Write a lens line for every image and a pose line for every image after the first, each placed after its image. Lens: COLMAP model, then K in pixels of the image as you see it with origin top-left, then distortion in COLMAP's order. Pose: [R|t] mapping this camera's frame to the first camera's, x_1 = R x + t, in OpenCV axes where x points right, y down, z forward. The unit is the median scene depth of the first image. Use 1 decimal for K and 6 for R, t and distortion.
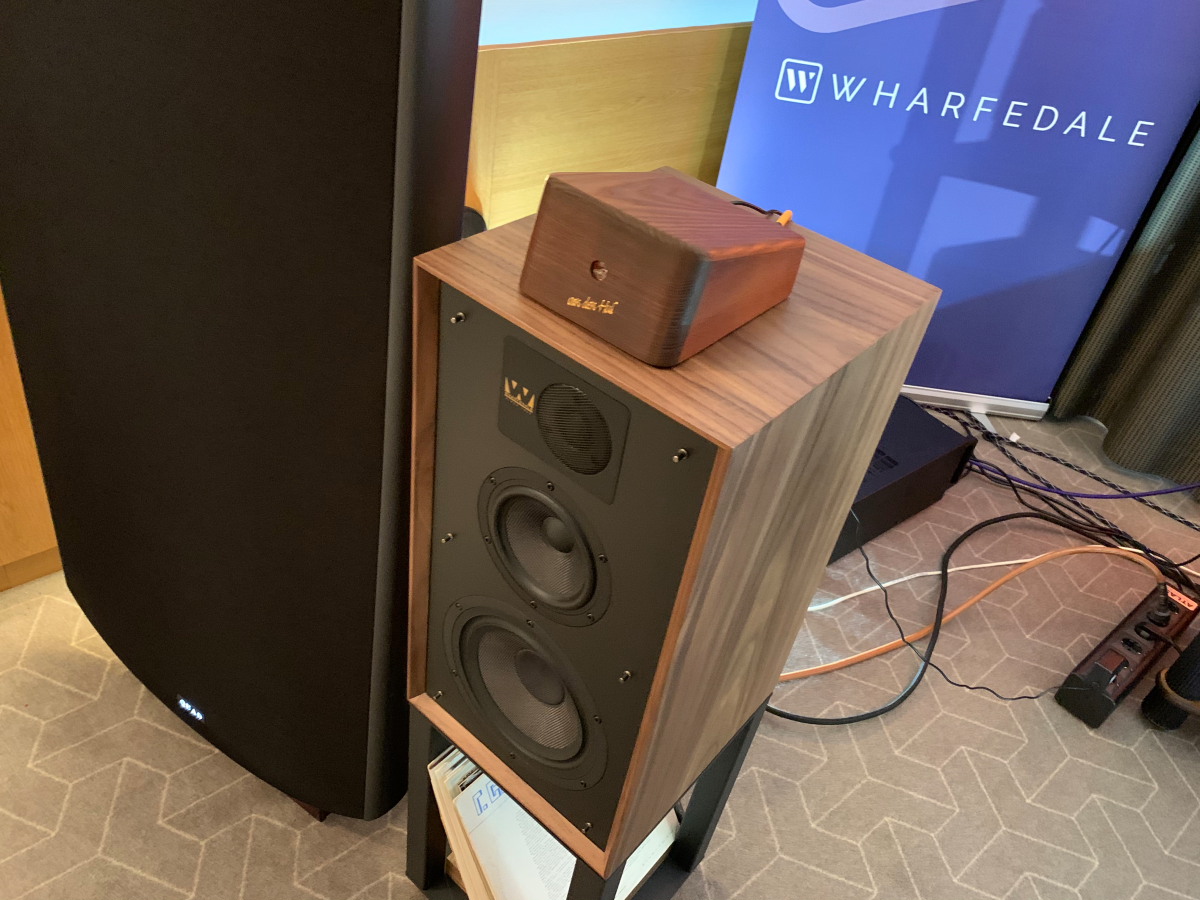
lens RADIAL K [[916.6, 0, 603.2], [0, 916.6, 453.0], [0, 0, 1]] dist [-0.004624, 0.003549]
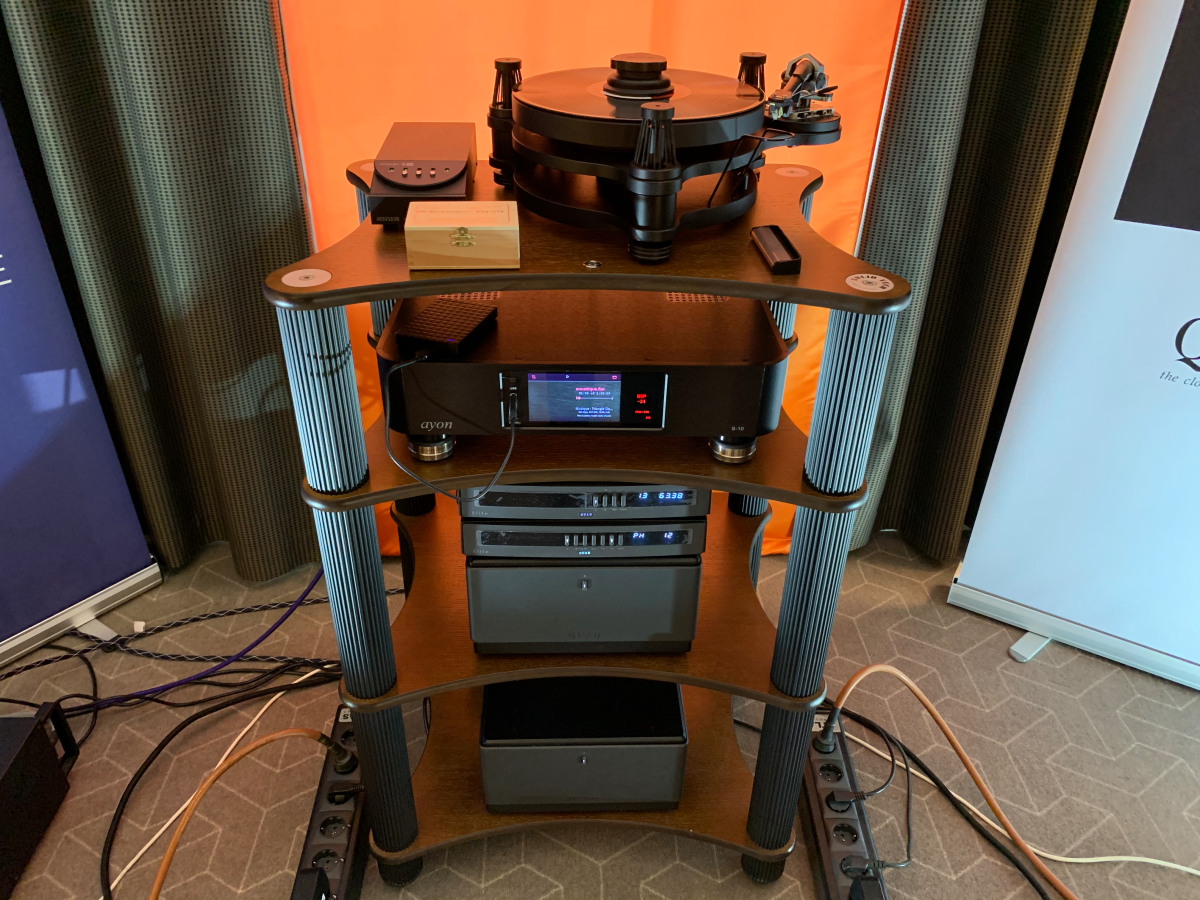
lens RADIAL K [[916.6, 0, 601.2], [0, 916.6, 446.8], [0, 0, 1]] dist [-0.004624, 0.003549]
pose [[0.606317, -0.527765, 0.594848, 0.327376], [0.552258, 0.817672, 0.162554, -0.058218], [-0.572181, 0.229951, 0.787231, 0.096505]]
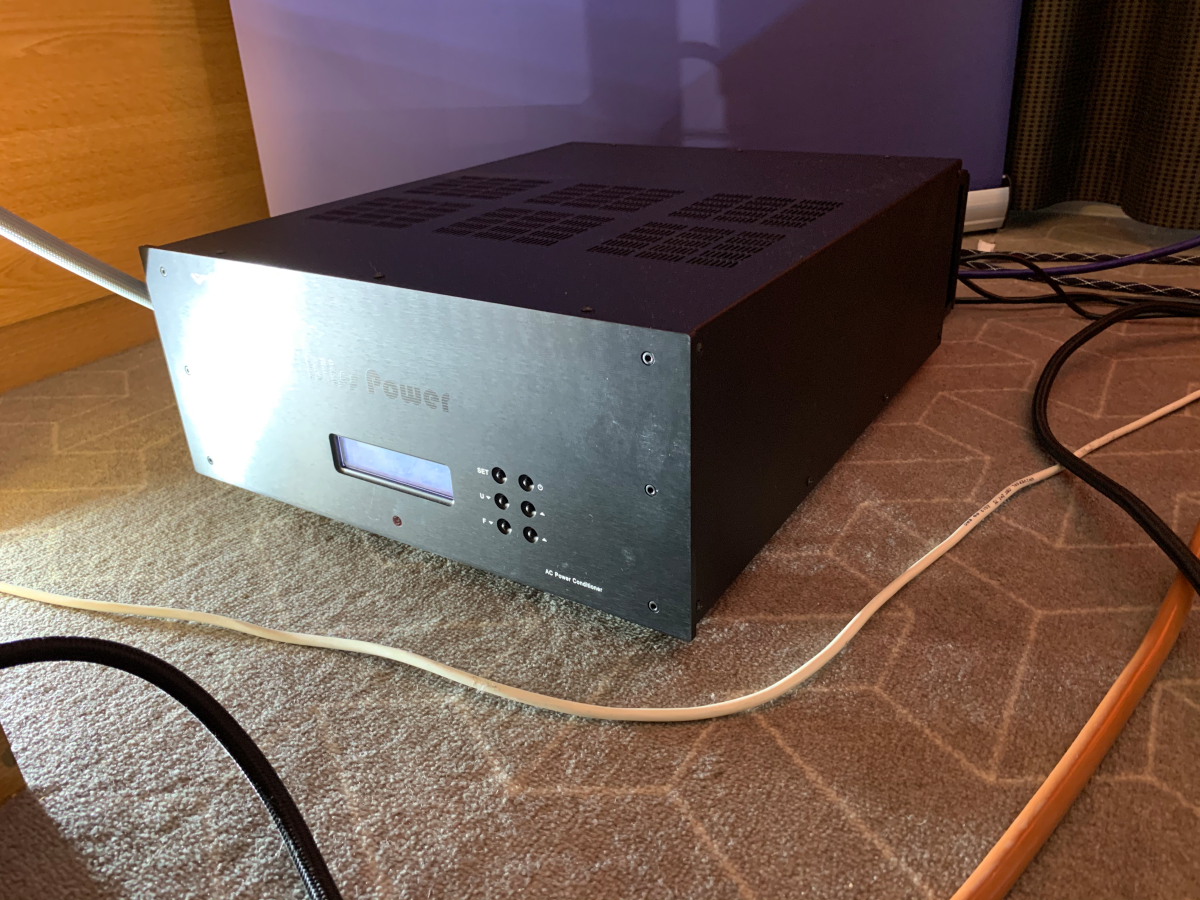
lens RADIAL K [[916.6, 0, 602.0], [0, 916.6, 452.1], [0, 0, 1]] dist [-0.004624, 0.003549]
pose [[0.931594, -0.302951, 0.200880, 0.120960], [0.336629, 0.927547, -0.162290, 0.110520], [-0.137160, 0.218811, 0.966079, 0.611331]]
